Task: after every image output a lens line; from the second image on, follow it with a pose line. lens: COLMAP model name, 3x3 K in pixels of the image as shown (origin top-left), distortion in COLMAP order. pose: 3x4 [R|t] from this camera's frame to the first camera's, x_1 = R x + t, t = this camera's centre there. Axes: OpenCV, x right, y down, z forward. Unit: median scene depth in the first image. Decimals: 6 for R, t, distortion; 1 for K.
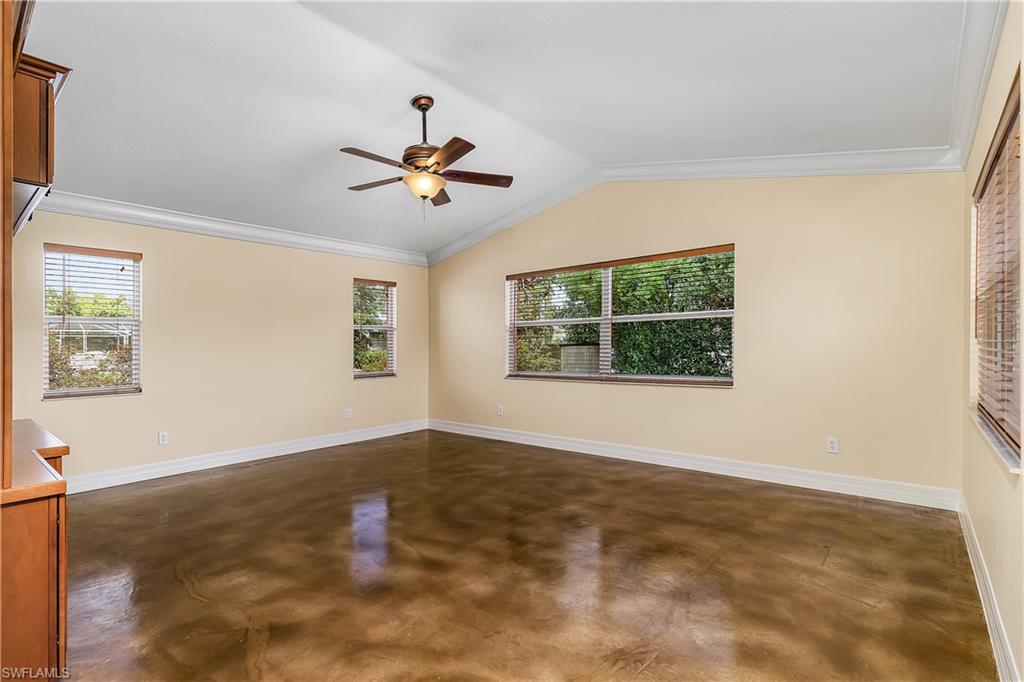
lens RADIAL K [[479.7, 0, 512.3], [0, 479.7, 346.5], [0, 0, 1]] dist [0.014285, -0.003711]
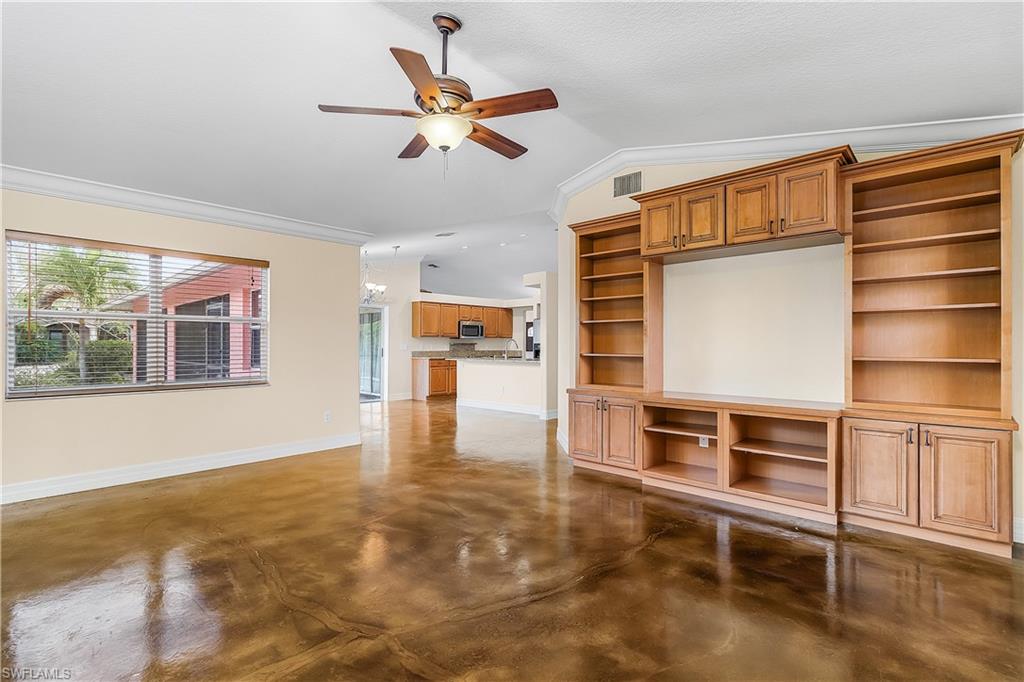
lens RADIAL K [[479.7, 0, 511.8], [0, 479.7, 344.0], [0, 0, 1]] dist [0.014285, -0.003711]
pose [[-0.998498, 0.011834, 0.053494, -0.401217], [0.011364, 0.999894, -0.009091, 0.008929], [-0.053596, -0.008470, -0.998527, 2.091431]]
